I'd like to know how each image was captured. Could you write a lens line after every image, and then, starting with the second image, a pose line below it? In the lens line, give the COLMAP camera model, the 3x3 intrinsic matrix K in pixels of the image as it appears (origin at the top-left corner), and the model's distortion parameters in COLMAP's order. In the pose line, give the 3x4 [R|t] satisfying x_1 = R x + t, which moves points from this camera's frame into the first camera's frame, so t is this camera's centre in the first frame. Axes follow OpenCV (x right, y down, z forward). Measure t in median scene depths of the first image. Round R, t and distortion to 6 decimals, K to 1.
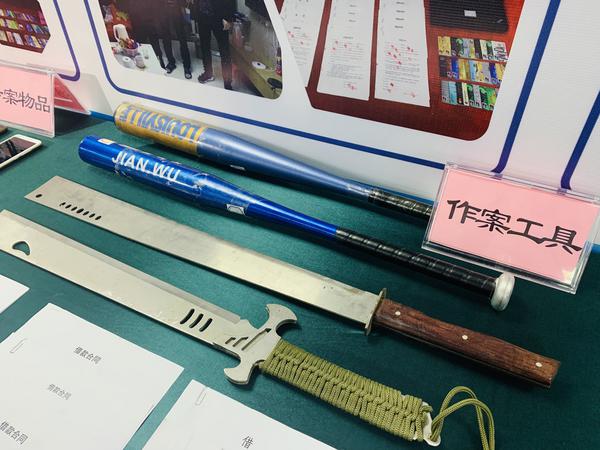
lens RADIAL K [[460.0, 0, 299.3], [0, 460.0, 225.2], [0, 0, 1]] dist [-0.000080, 0.001351]
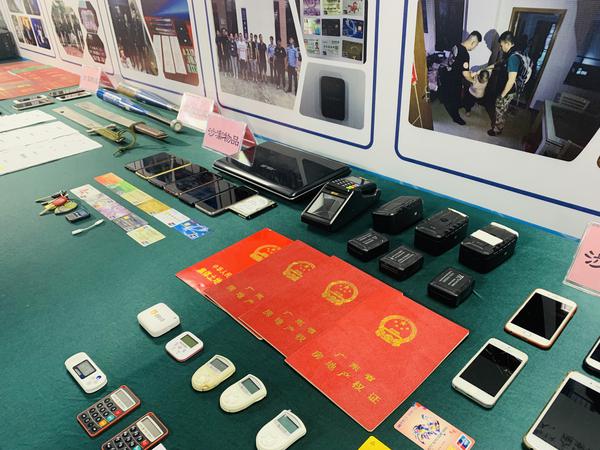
lens RADIAL K [[460.0, 0, 301.4], [0, 460.0, 225.6], [0, 0, 1]] dist [-0.000080, 0.001351]
pose [[0.948384, 0.142717, -0.283196, 1.702107], [-0.189491, 0.971087, -0.145201, 0.836313], [0.254285, 0.191369, 0.948007, -1.201362]]
